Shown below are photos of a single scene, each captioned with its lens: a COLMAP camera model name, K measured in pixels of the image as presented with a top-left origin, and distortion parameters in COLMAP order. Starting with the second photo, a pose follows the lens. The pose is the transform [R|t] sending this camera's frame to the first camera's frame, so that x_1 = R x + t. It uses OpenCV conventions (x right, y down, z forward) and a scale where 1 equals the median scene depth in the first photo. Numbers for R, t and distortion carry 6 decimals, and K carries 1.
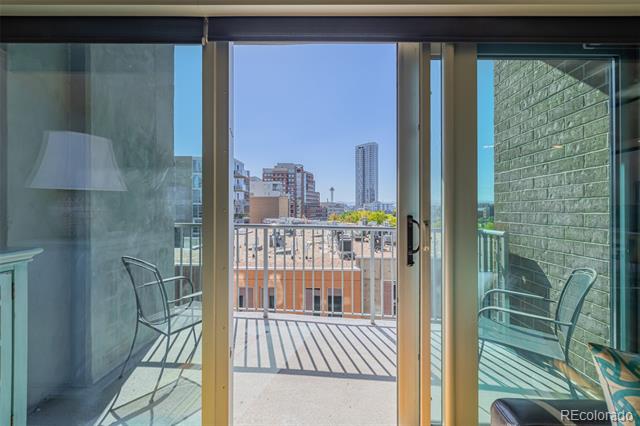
lens RADIAL K [[266.7, 0, 320.0], [0, 266.7, 213.0], [0, 0, 1]] dist [0.000172, -0.000143]
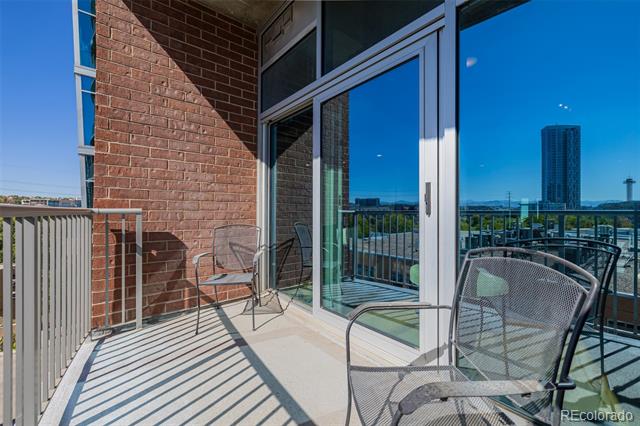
lens RADIAL K [[266.7, 0, 320.0], [0, 266.7, 213.0], [0, 0, 1]] dist [0.000172, -0.000143]
pose [[-0.629680, -0.006089, 0.776831, -0.553990], [0.004036, 0.999930, 0.011109, 0.092345], [-0.776844, 0.010130, -0.629611, 1.304114]]
